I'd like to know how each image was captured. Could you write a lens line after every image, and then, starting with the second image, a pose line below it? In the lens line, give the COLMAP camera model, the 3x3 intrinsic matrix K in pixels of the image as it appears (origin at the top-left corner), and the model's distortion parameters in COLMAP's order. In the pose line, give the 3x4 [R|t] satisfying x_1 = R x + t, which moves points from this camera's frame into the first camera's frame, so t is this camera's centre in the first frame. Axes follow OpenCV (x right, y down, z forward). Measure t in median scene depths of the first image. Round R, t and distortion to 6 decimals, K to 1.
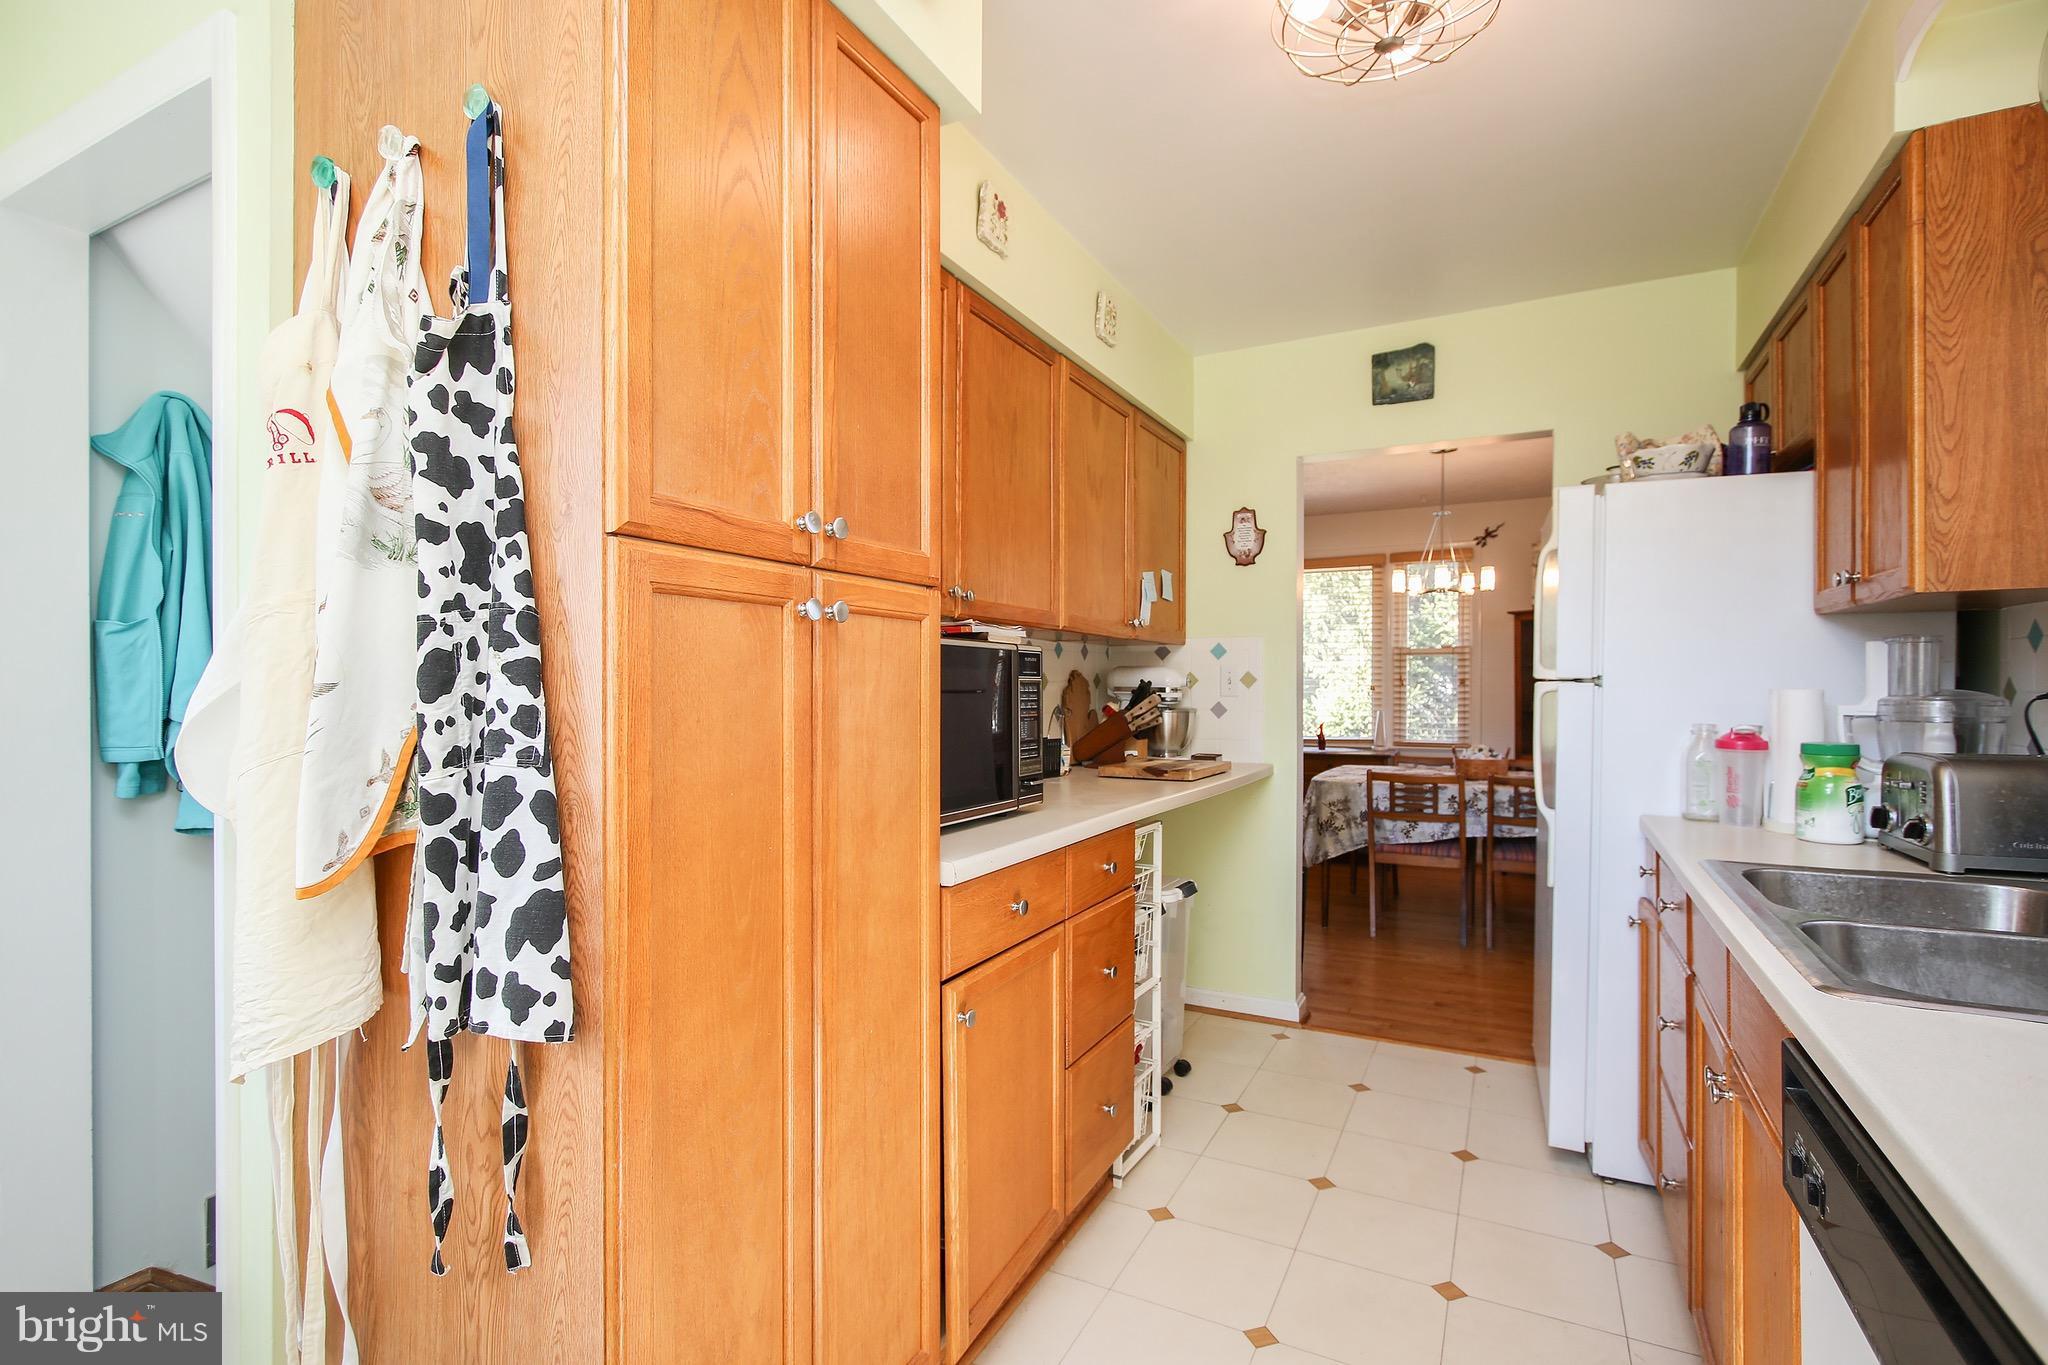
lens RADIAL K [[958.0, 0, 1037.8], [0, 958.0, 689.6], [0, 0, 1]] dist [0.001880, 0.001837]
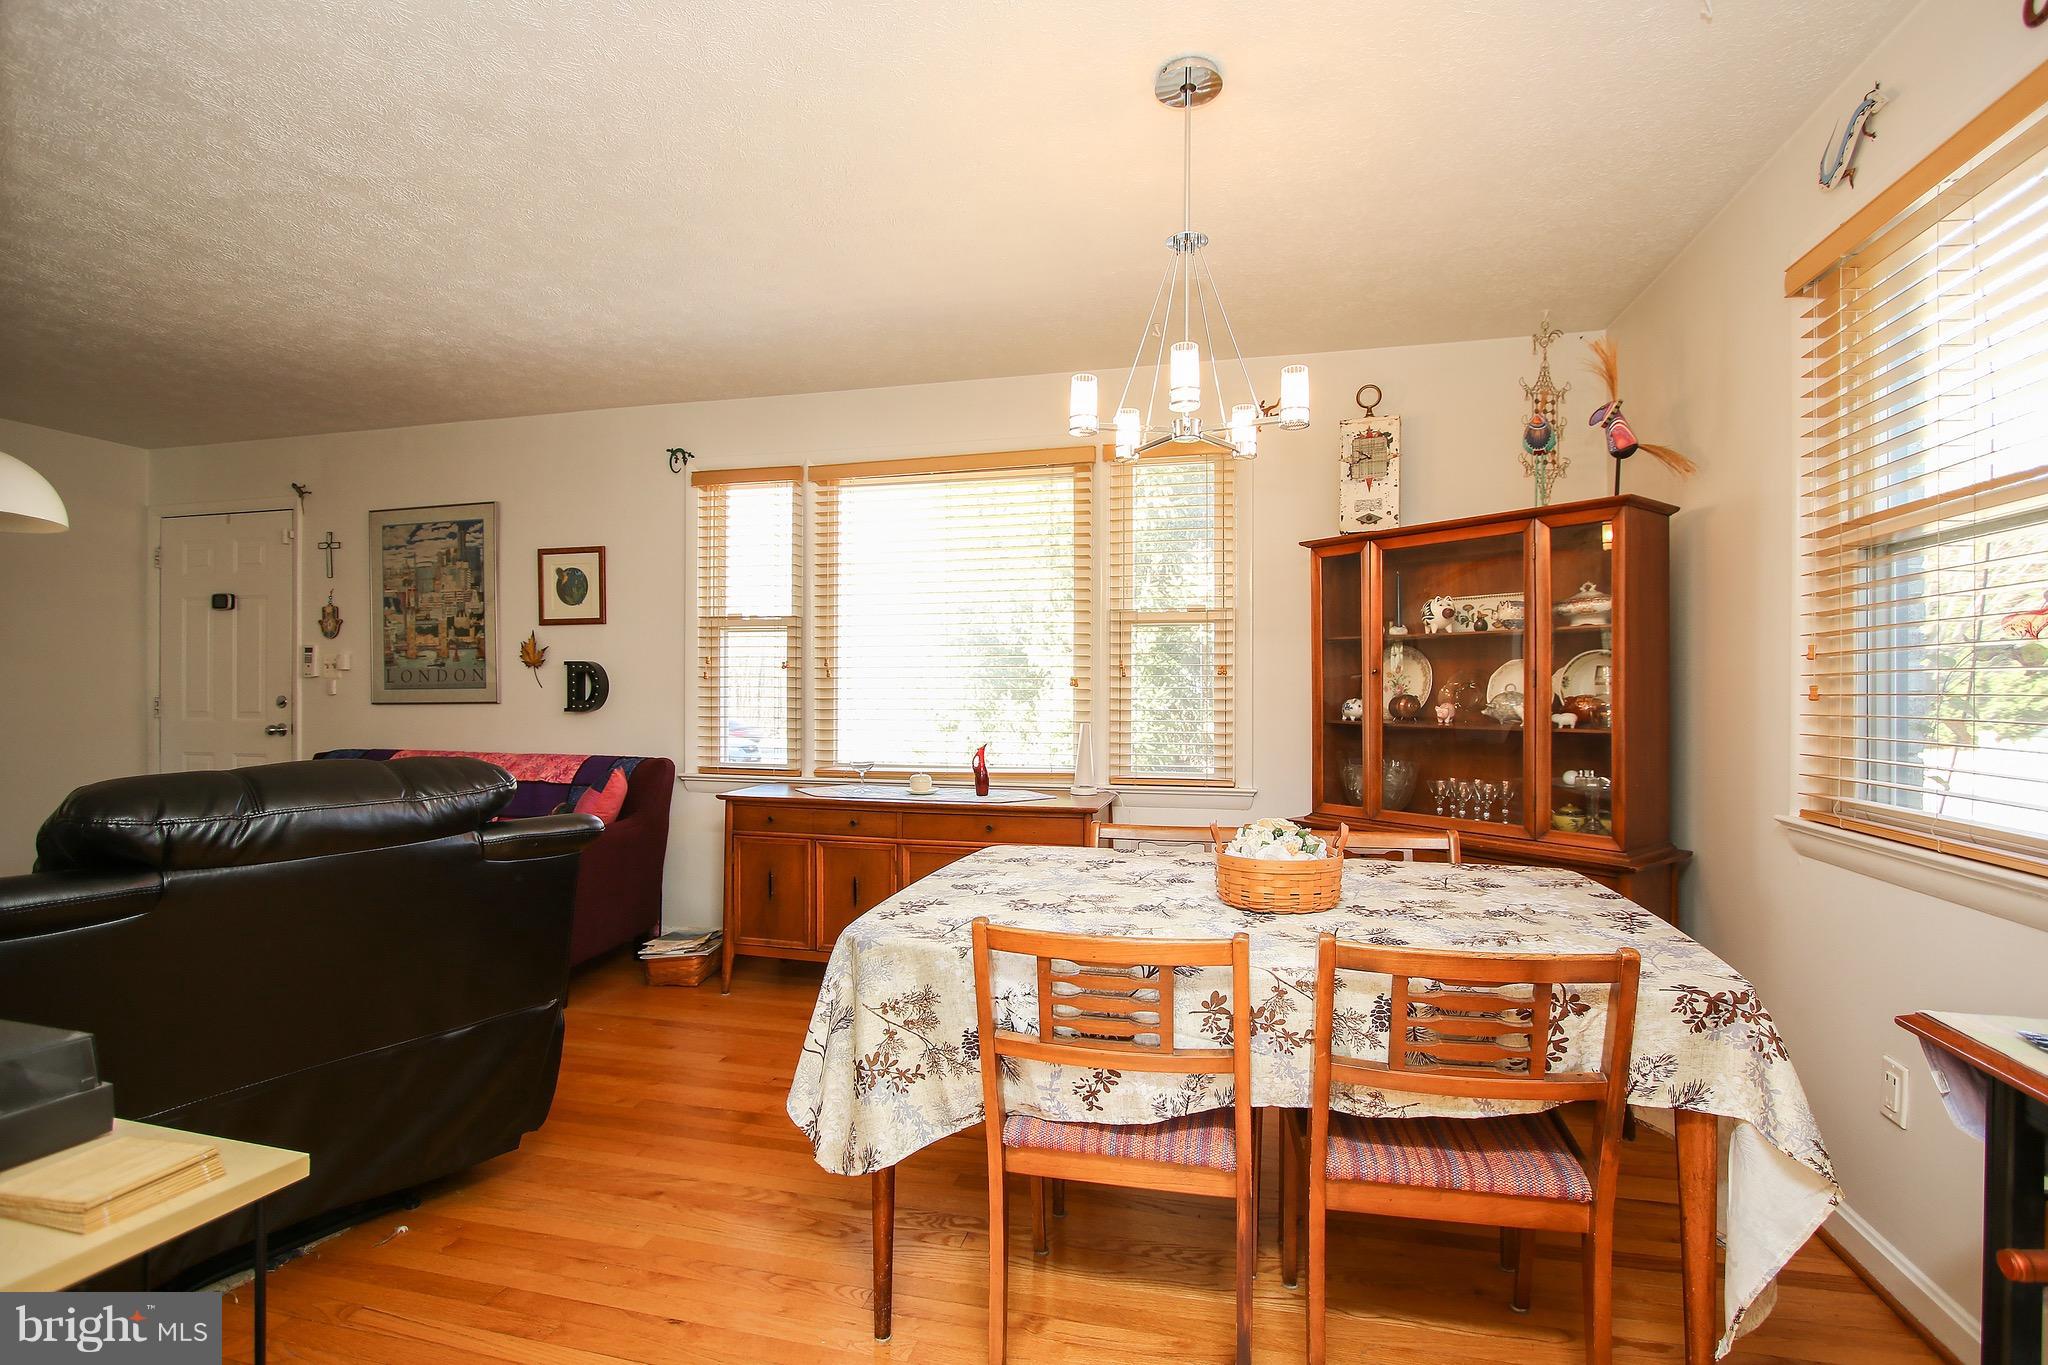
lens RADIAL K [[920.8, 0, 1038.4], [0, 920.8, 687.6], [0, 0, 1]] dist [-0.020510, 0.000394]
pose [[0.972429, 0.000632, 0.233199, 0.392613], [0.000300, 0.999992, -0.003962, 0.007418], [-0.233200, 0.003923, 0.972421, 0.924881]]
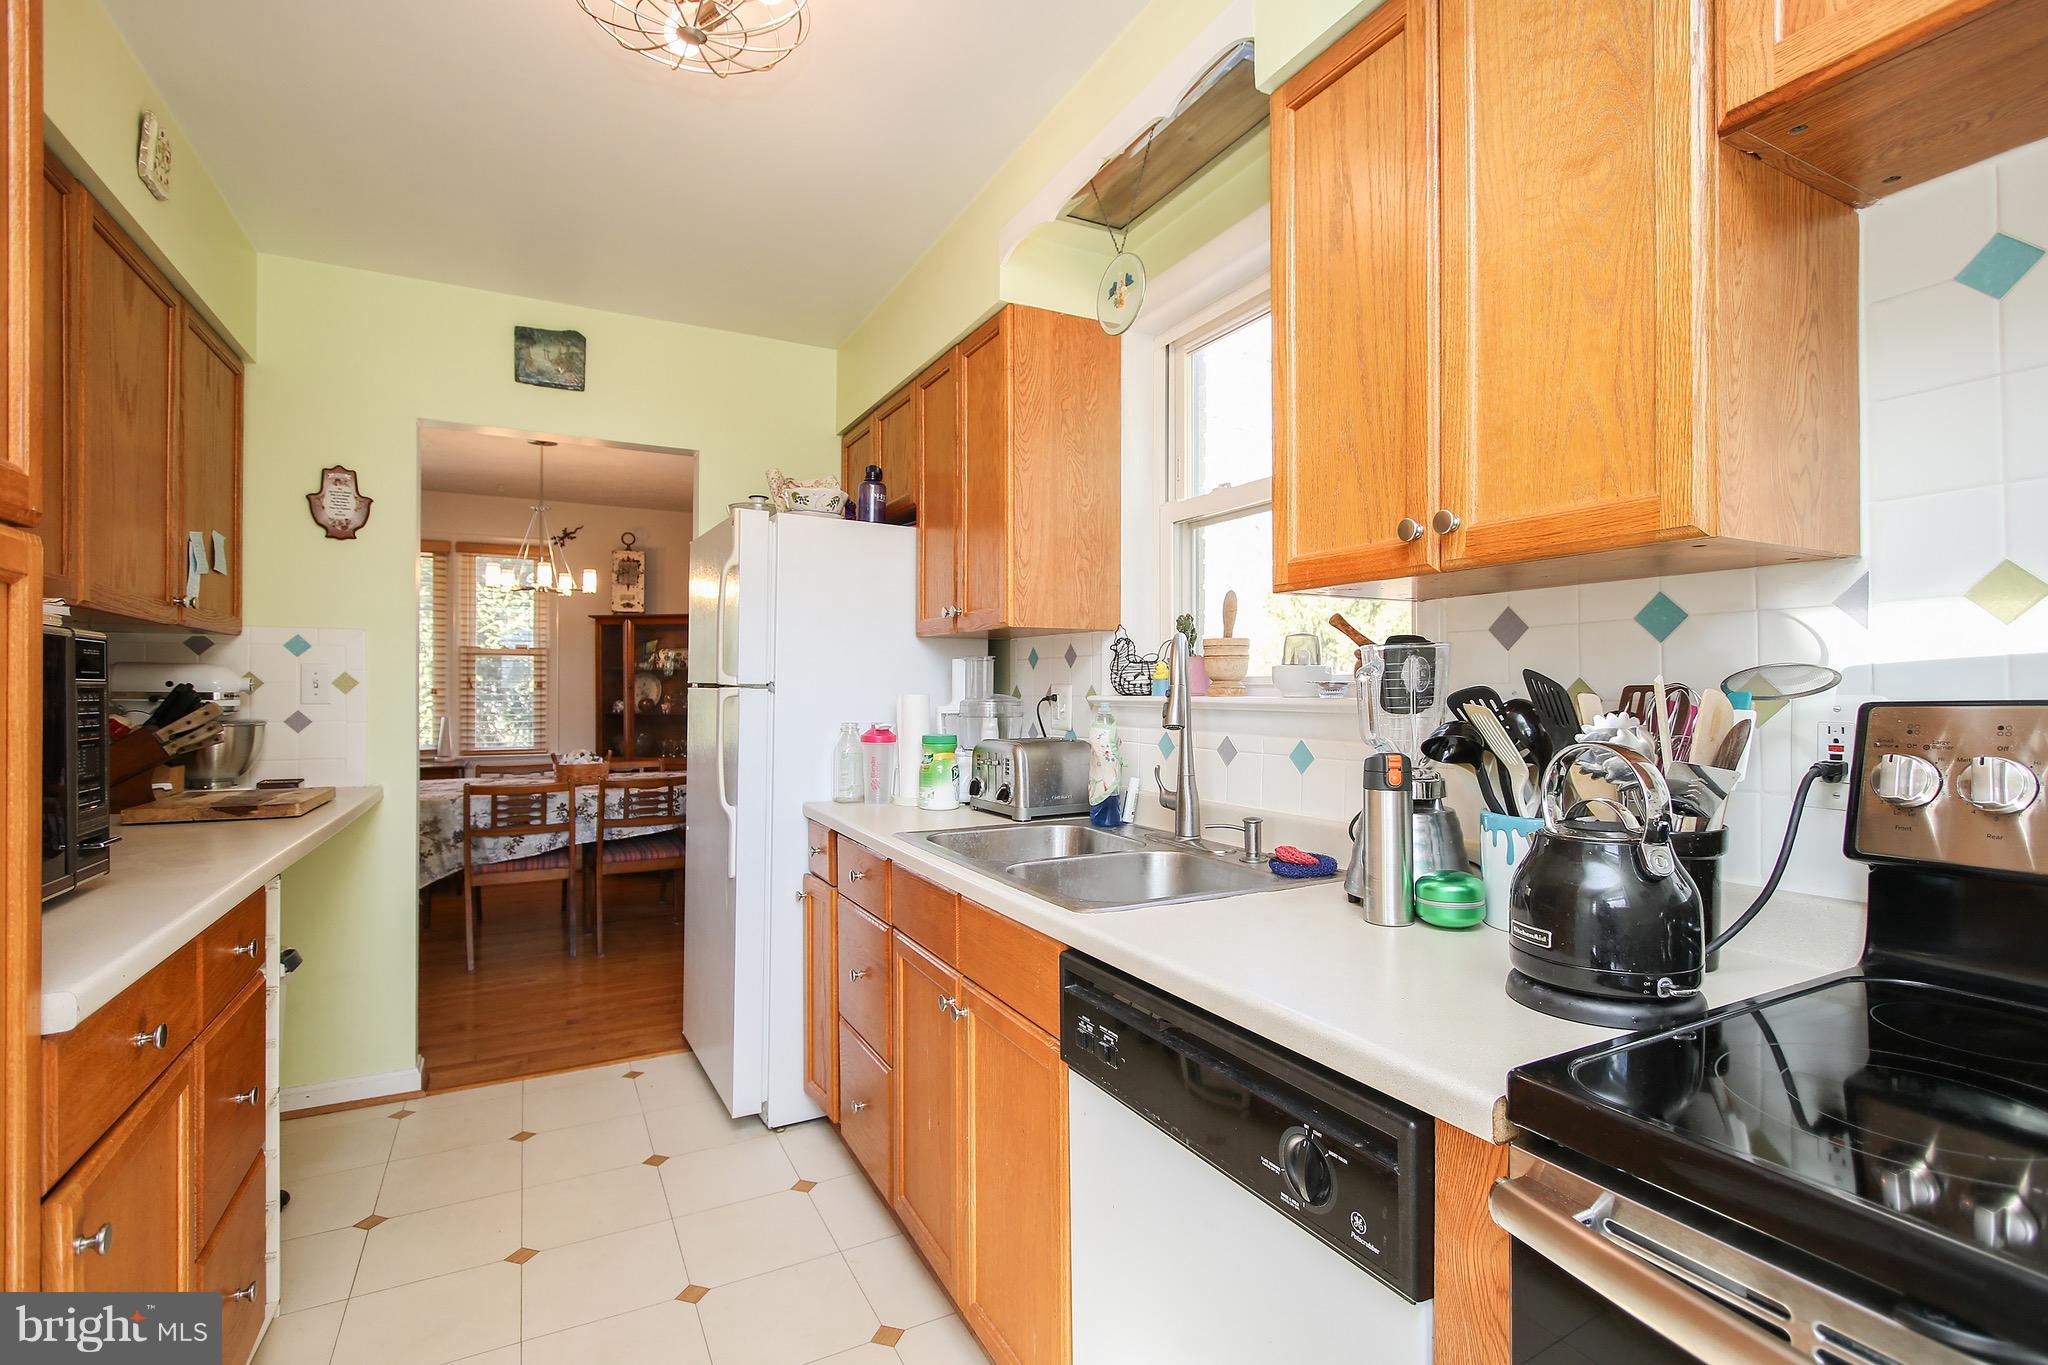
lens RADIAL K [[958.0, 0, 1037.8], [0, 958.0, 689.6], [0, 0, 1]] dist [0.001880, 0.001837]
pose [[0.573250, -0.000047, 0.819381, -0.108434], [0.001471, 0.999998, -0.000972, -0.003056], [-0.819379, 0.001763, 0.573249, 0.072660]]
